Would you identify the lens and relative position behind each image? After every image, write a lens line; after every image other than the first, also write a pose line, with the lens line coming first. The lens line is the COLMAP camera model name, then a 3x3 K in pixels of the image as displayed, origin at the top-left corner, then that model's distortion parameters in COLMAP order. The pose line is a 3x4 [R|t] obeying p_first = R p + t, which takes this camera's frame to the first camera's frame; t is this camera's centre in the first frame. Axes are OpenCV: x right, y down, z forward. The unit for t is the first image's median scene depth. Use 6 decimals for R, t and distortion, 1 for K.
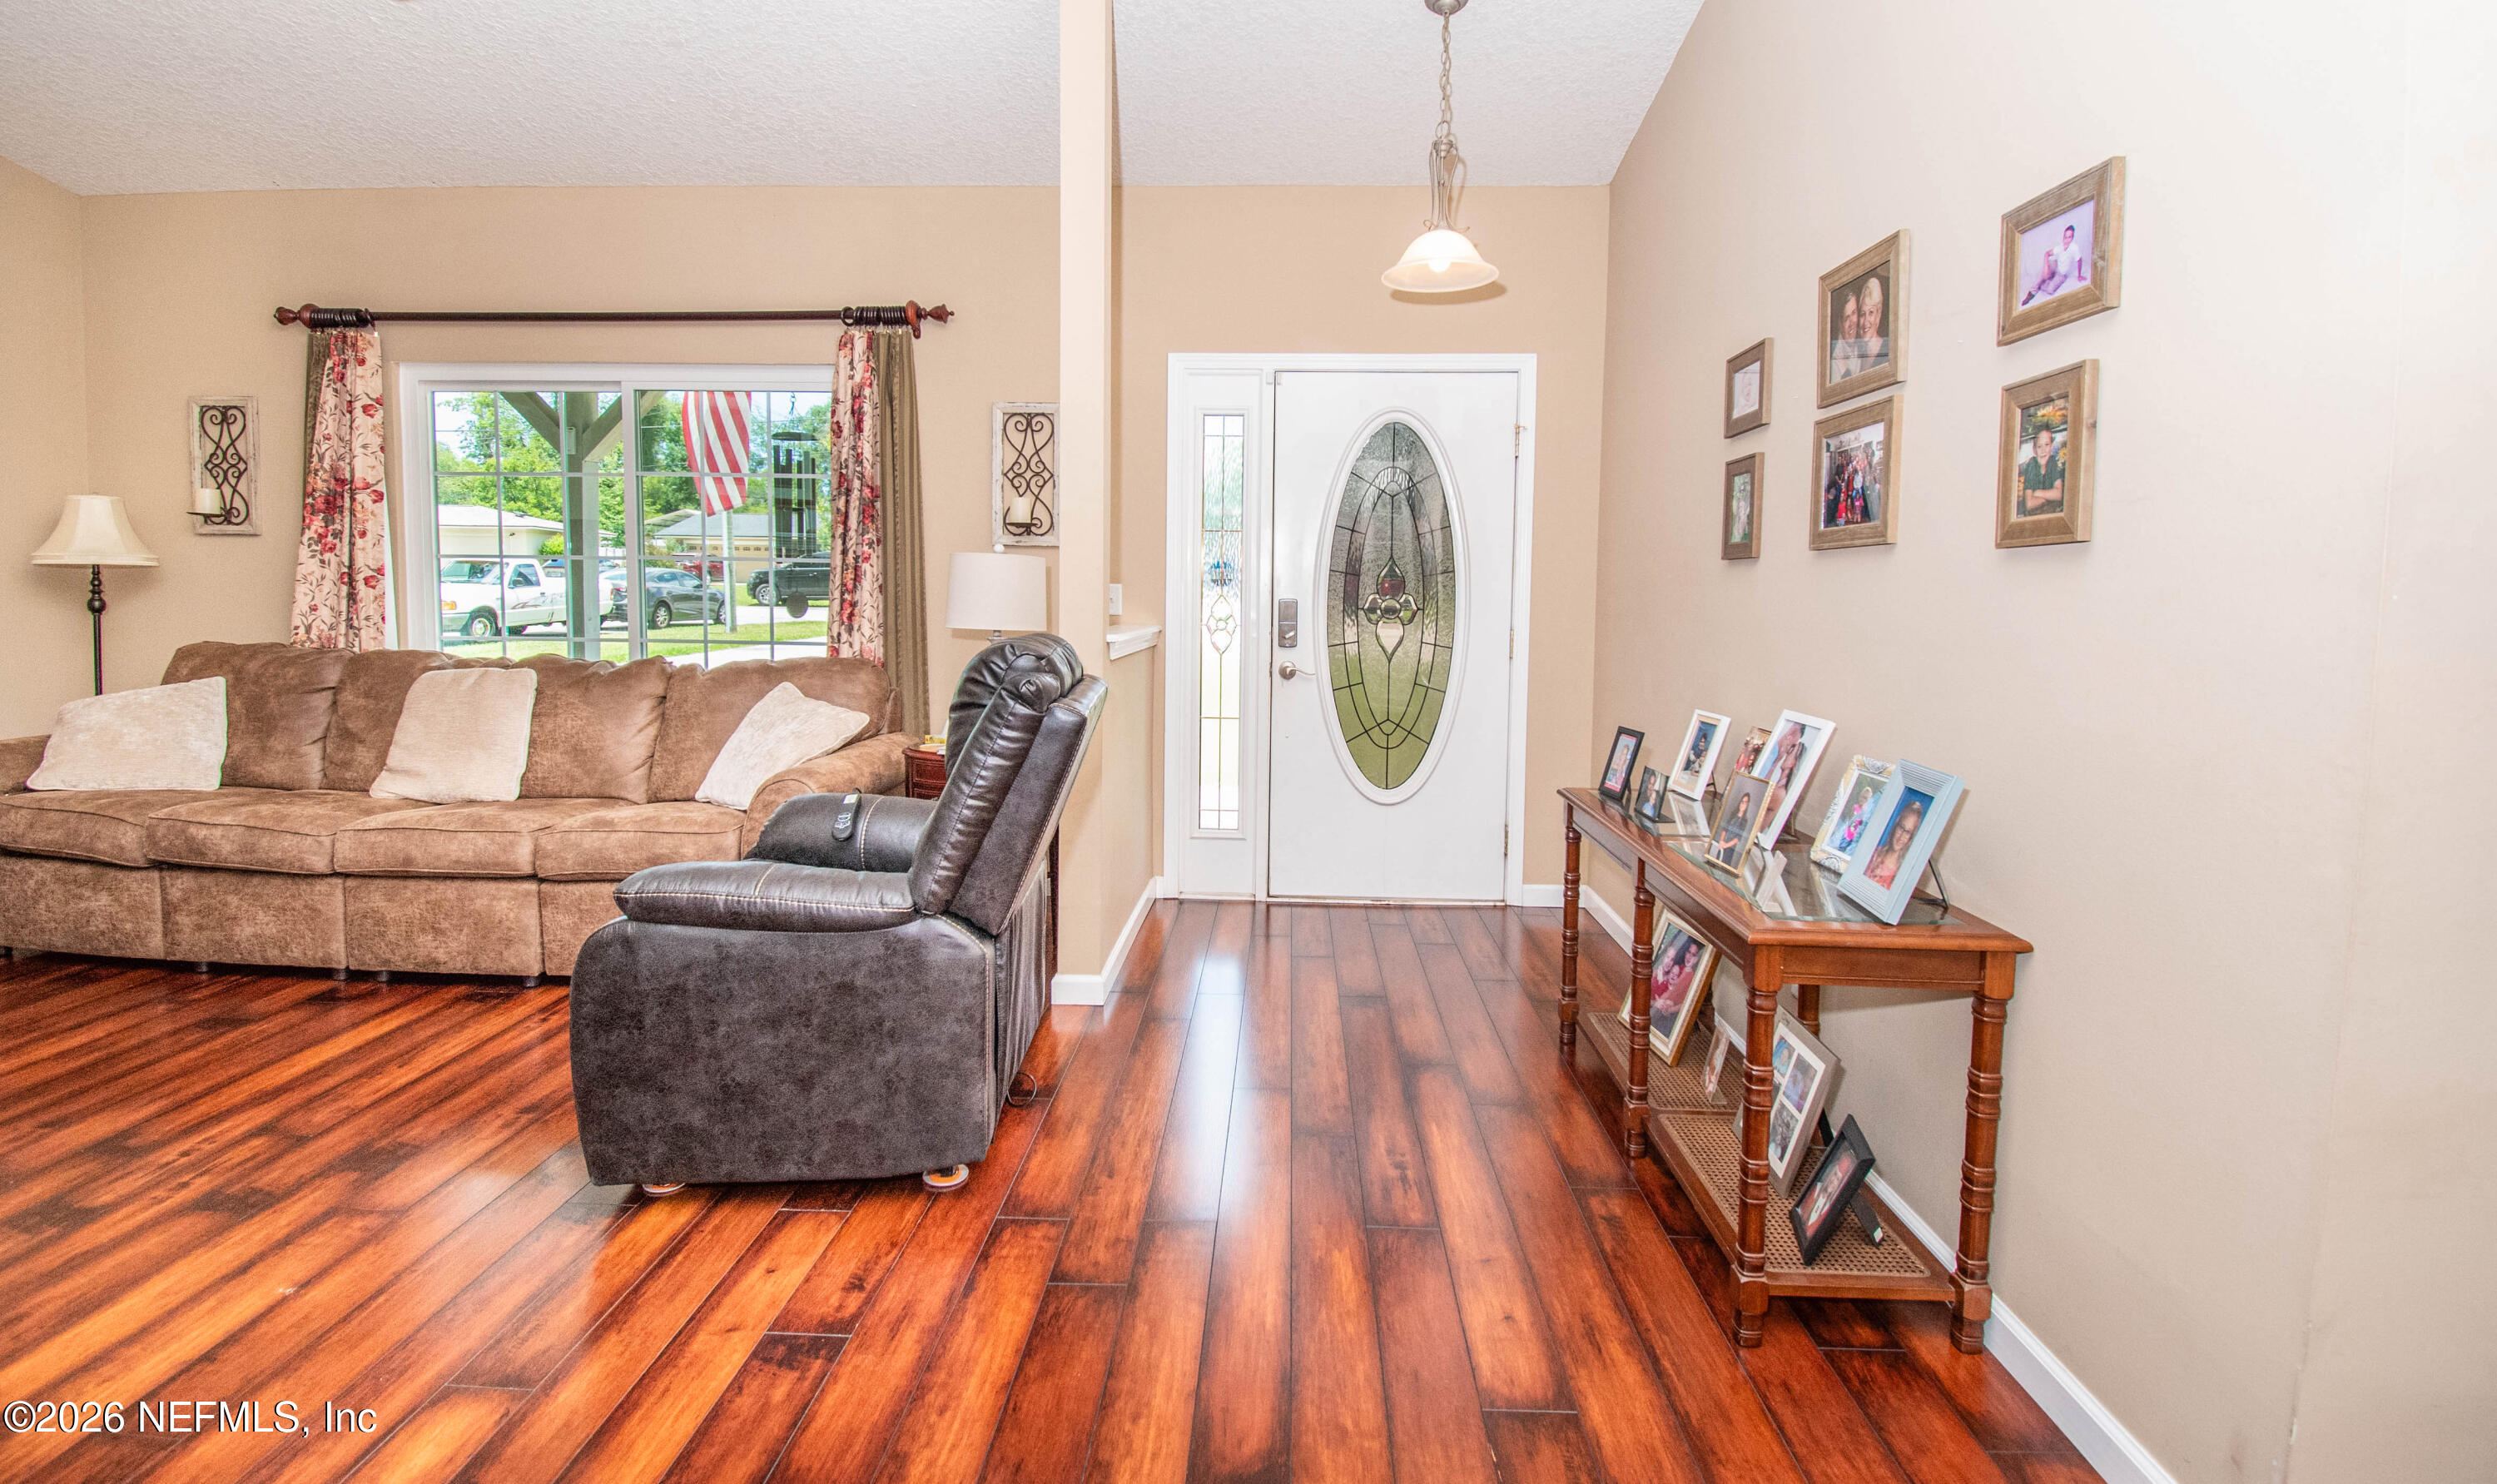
lens RADIAL K [[1138.1, 0, 1258.5], [0, 1138.1, 669.5], [0, 0, 1]] dist [-0.021759, -0.005089]
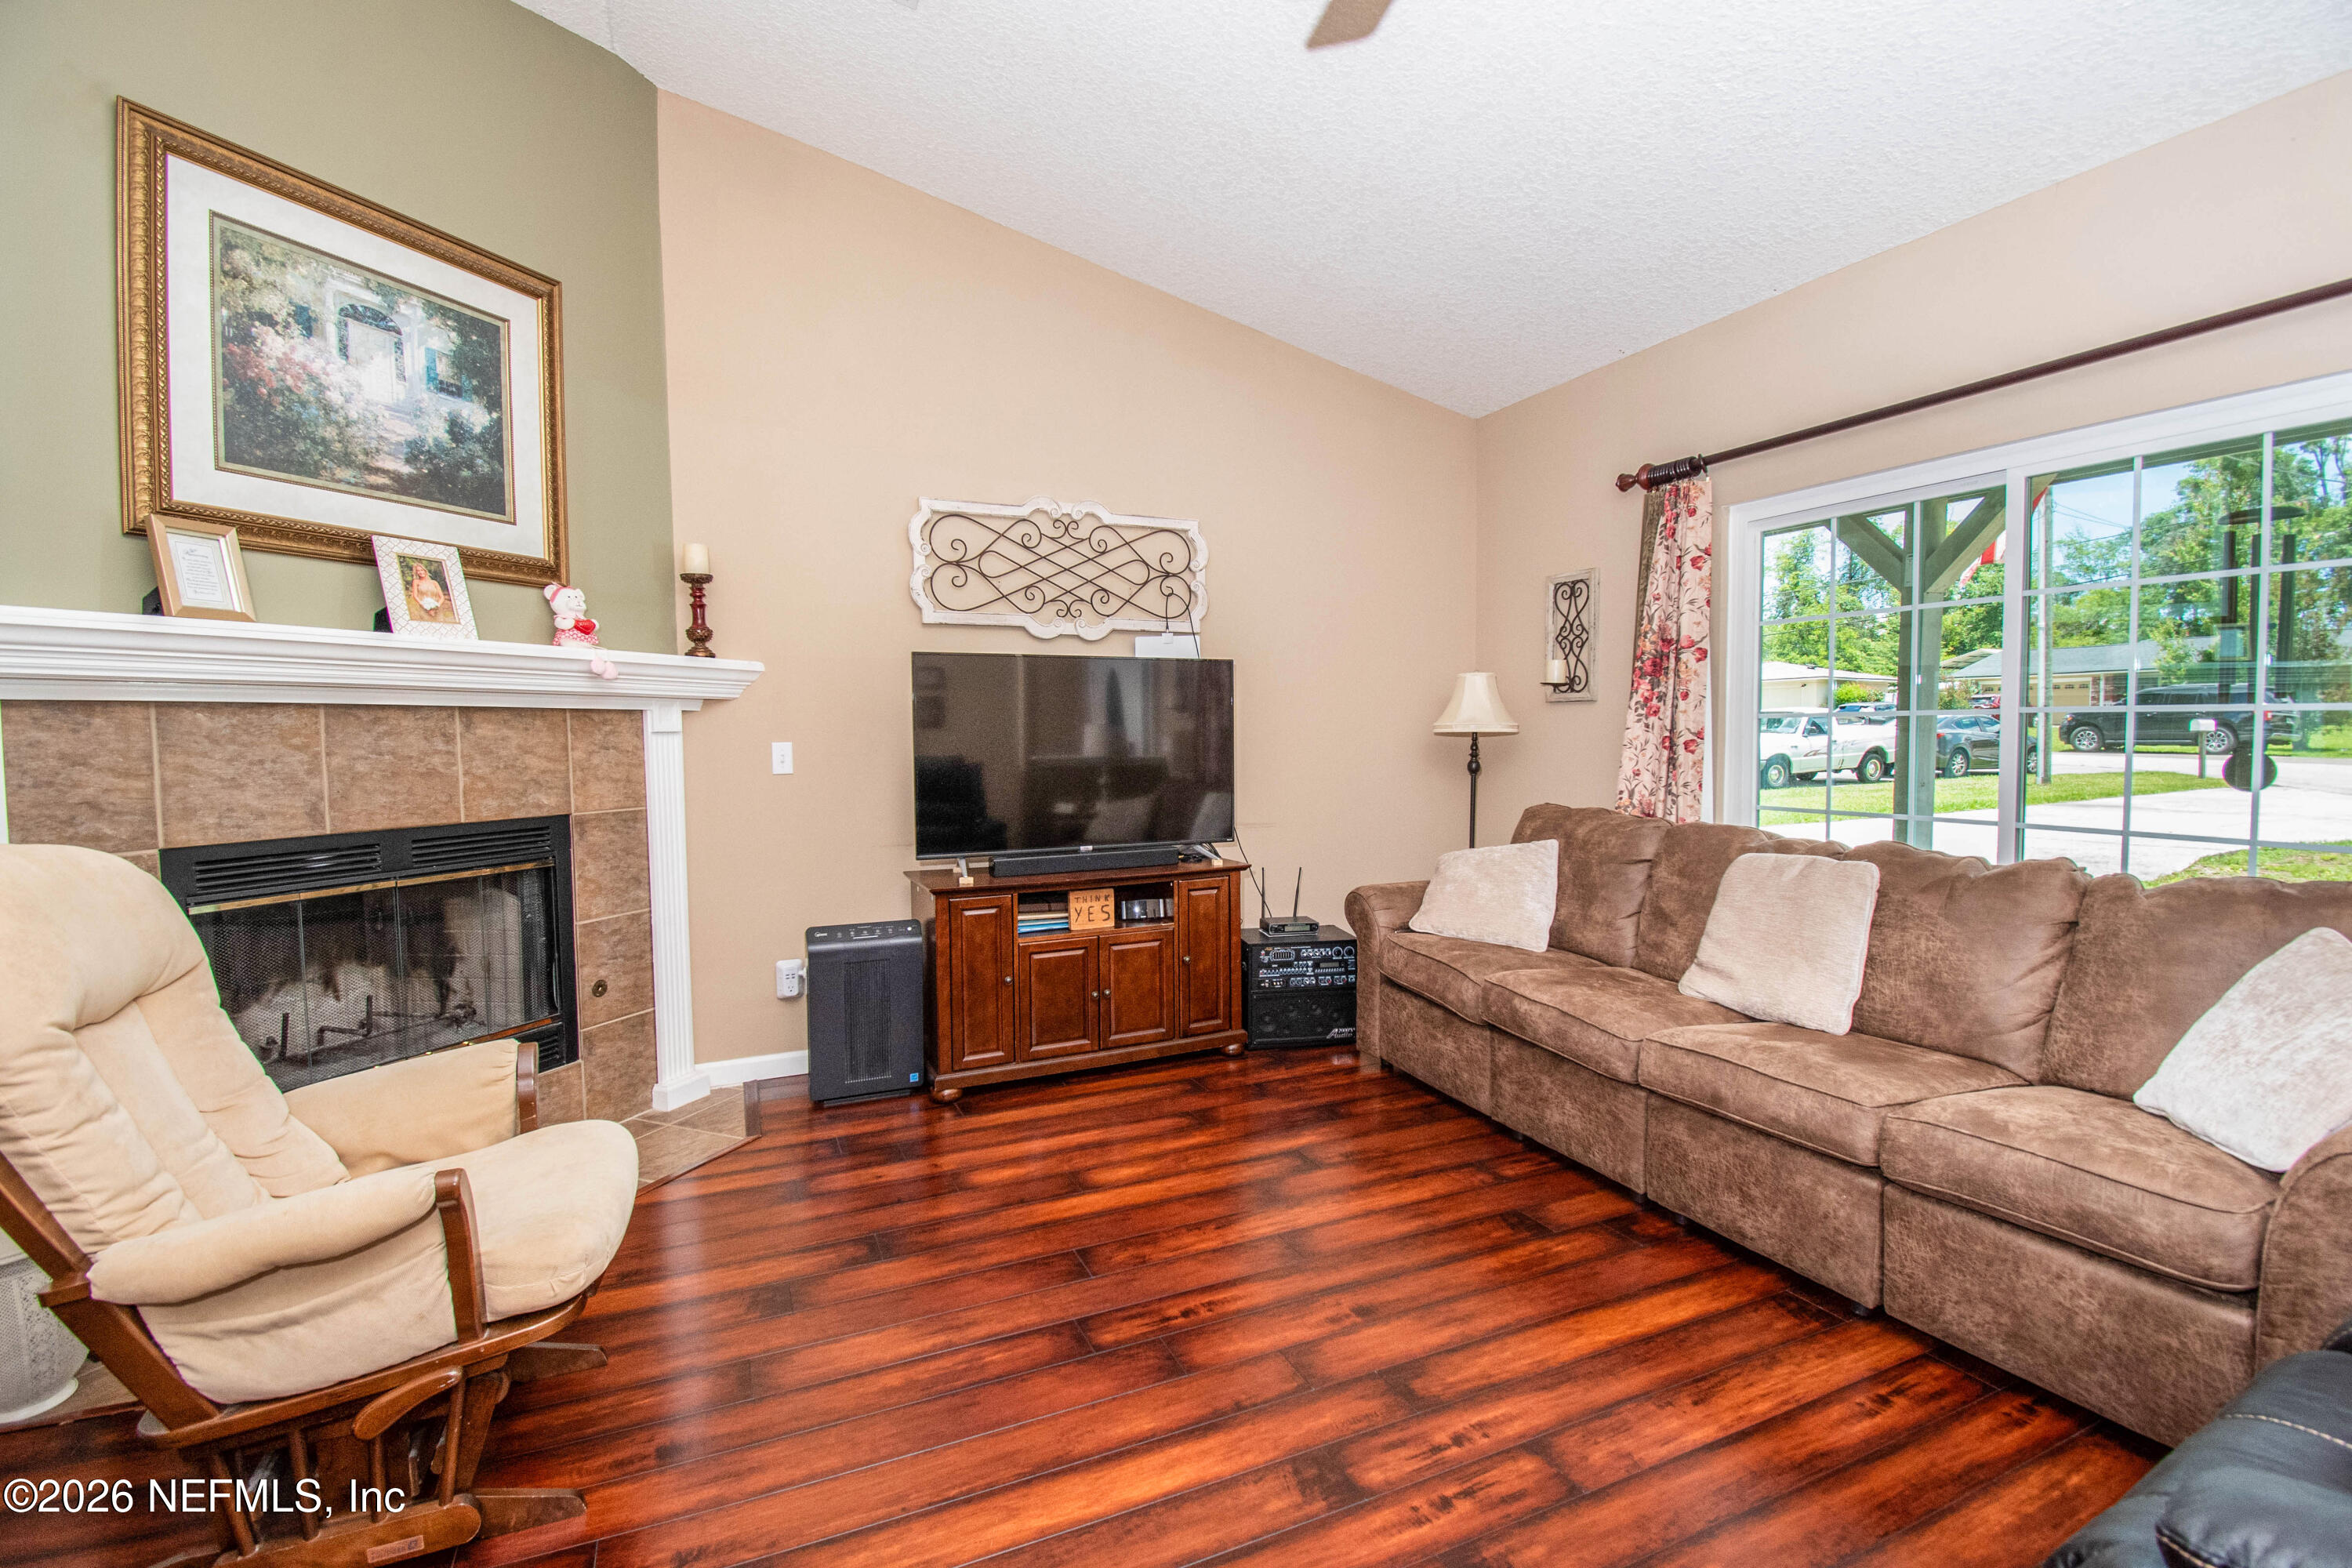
lens RADIAL K [[1078.2, 0, 1175.5], [0, 1078.2, 779.7], [0, 0, 1]] dist [0.001744, -0.017506]
pose [[0.445260, 0.025386, -0.895042, -0.201005], [-0.051266, 0.998681, 0.002822, -0.035582], [0.893933, 0.044629, 0.445974, 0.242884]]
